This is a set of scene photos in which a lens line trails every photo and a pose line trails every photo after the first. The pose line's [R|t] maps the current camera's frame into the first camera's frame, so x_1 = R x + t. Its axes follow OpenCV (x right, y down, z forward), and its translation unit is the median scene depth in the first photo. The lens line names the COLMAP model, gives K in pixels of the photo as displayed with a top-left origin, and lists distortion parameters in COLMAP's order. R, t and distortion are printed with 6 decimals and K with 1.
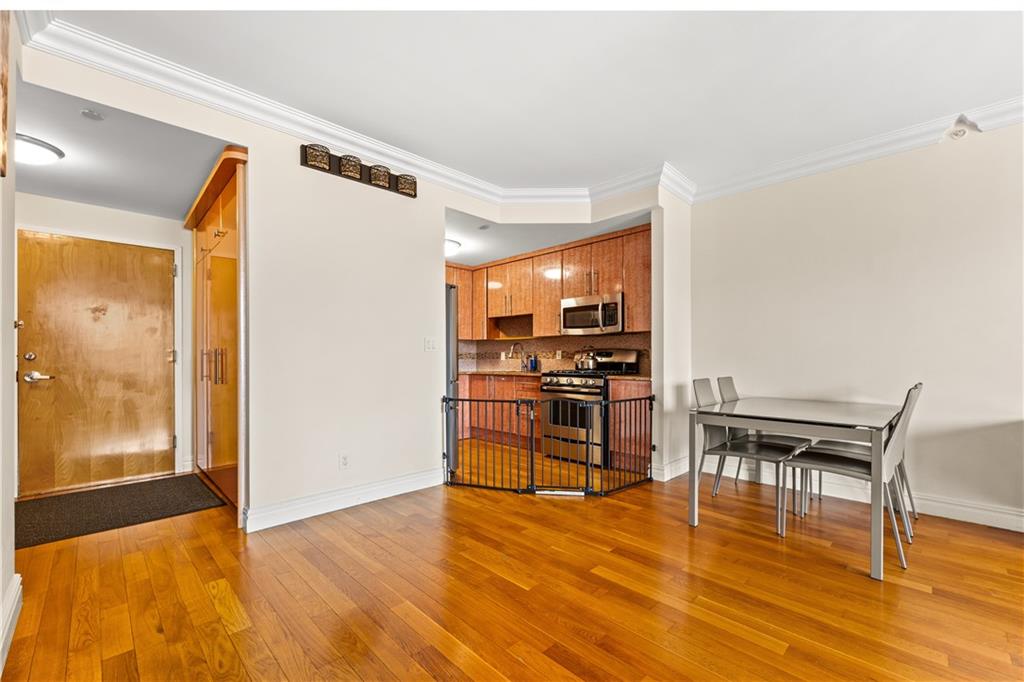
lens RADIAL K [[381.9, 0, 509.7], [0, 381.9, 359.5], [0, 0, 1]] dist [0.012948, -0.000017]
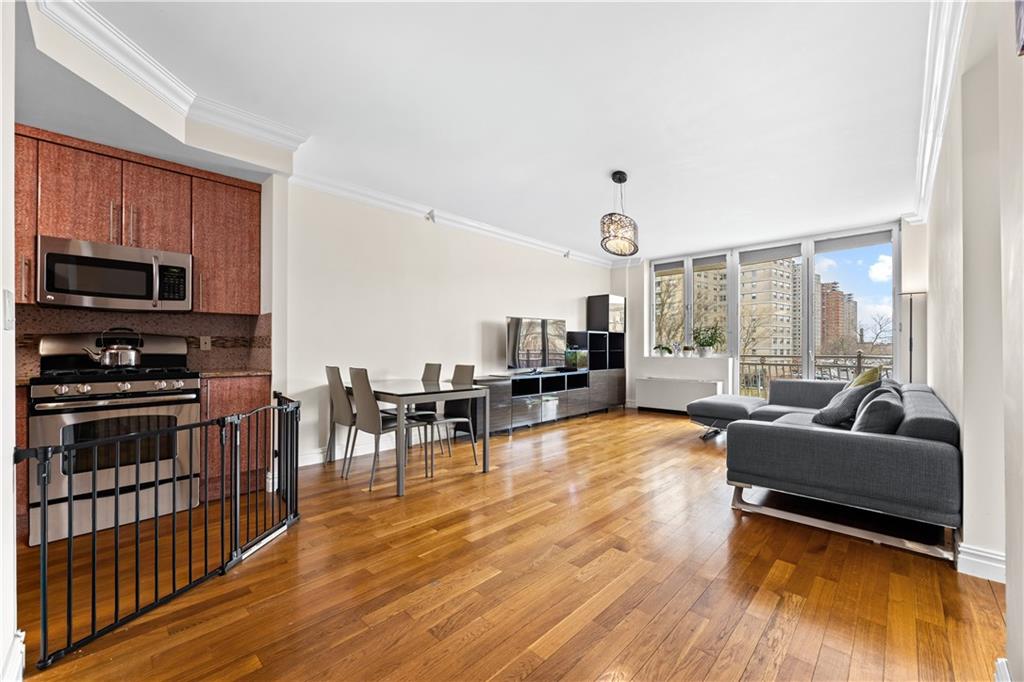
lens RADIAL K [[406.0, 0, 510.3], [0, 406.0, 346.9], [0, 0, 1]] dist [0.000272, 0.000101]
pose [[0.039400, 0.001004, 0.999223, -0.487540], [0.000669, 0.999999, -0.001031, -0.004941], [-0.999223, 0.000709, 0.039400, 0.428524]]
